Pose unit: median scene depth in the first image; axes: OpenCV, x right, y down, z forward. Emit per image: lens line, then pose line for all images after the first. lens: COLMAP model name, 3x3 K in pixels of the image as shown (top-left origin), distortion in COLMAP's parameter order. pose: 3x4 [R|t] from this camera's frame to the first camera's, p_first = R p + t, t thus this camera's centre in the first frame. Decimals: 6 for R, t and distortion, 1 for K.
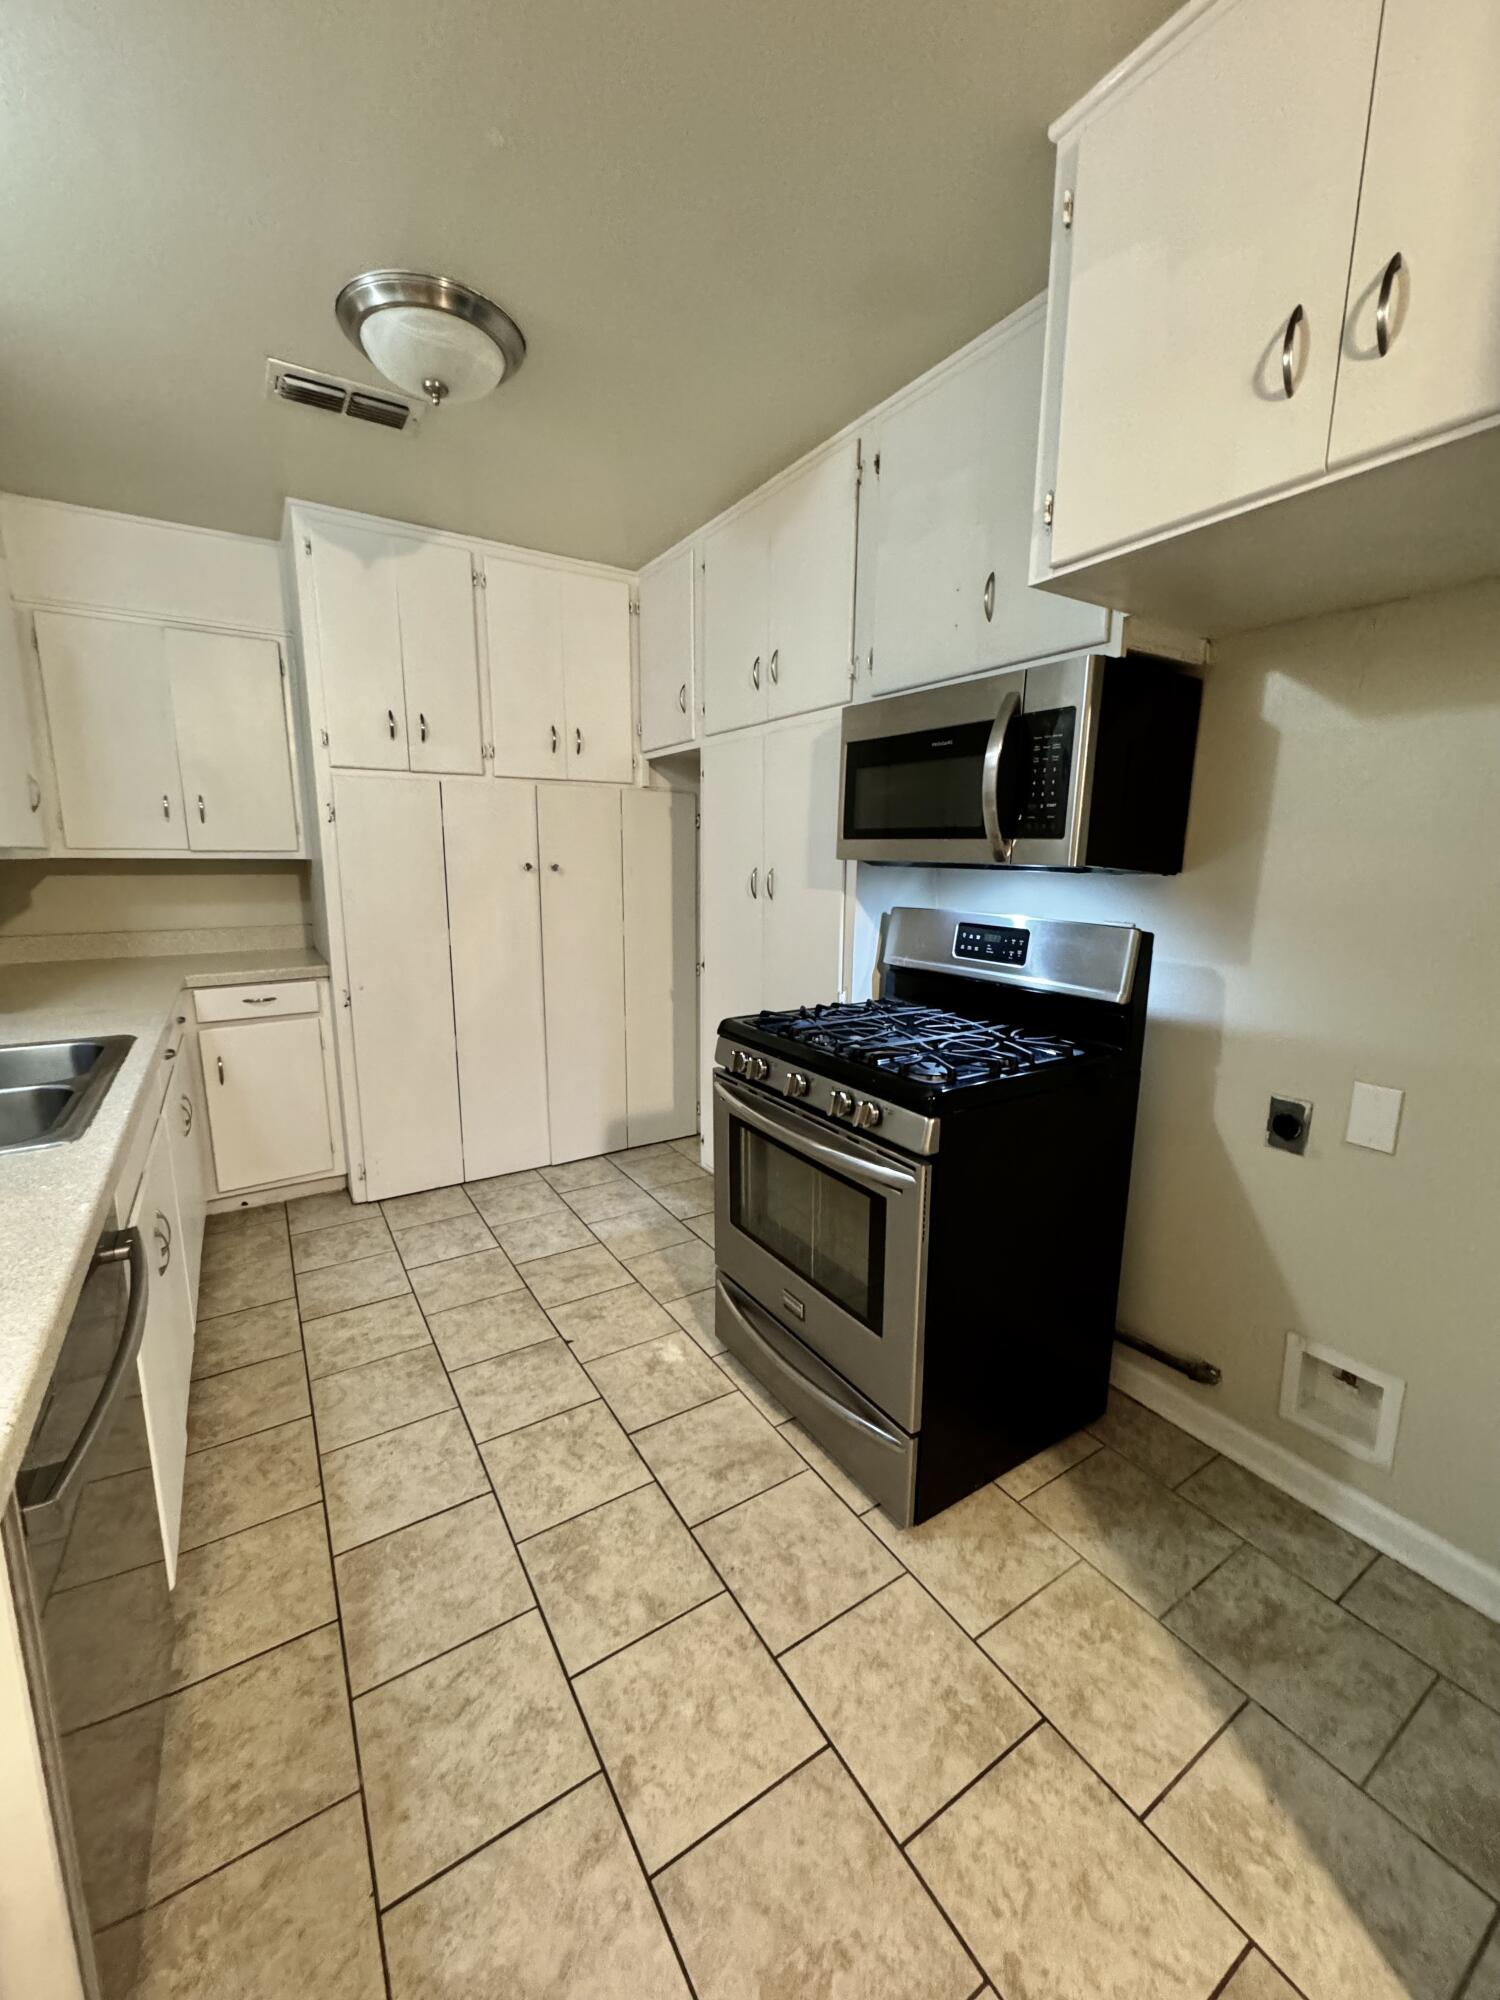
lens RADIAL K [[797.7, 0, 752.0], [0, 797.7, 1002.9], [0, 0, 1]] dist [0.000904, 0.000468]
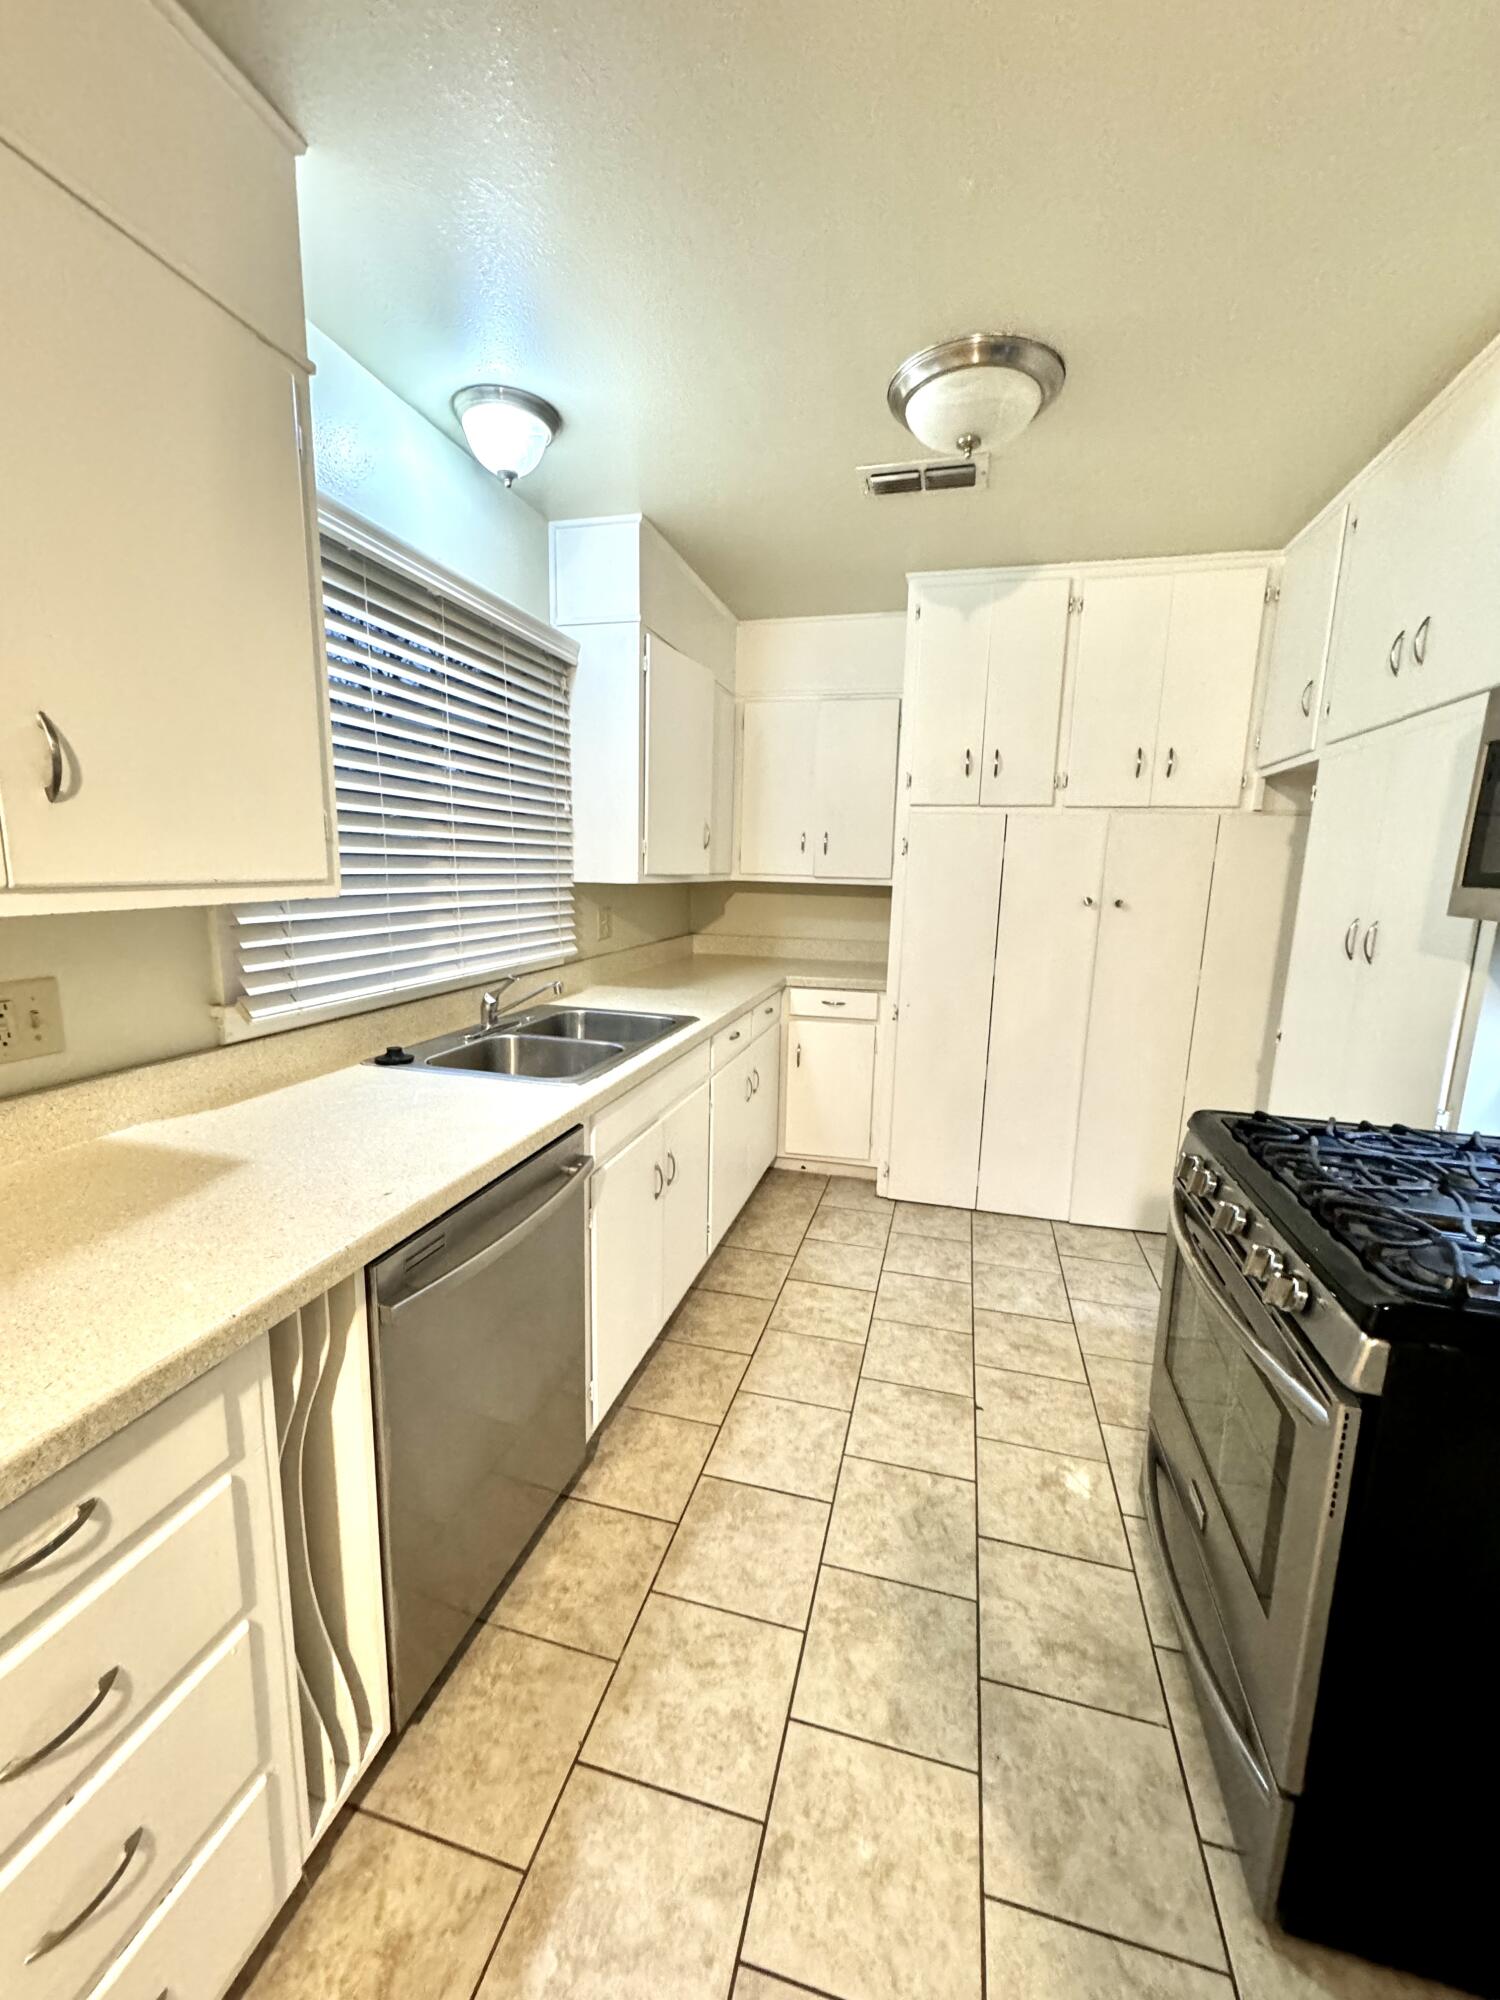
lens RADIAL K [[797.7, 0, 752.0], [0, 797.7, 1002.9], [0, 0, 1]] dist [0.000904, 0.000468]
pose [[0.678127, 0.137064, -0.722051, 0.191235], [-0.154952, 0.987036, 0.041839, -0.042195], [0.718425, 0.083511, 0.690574, 0.111228]]
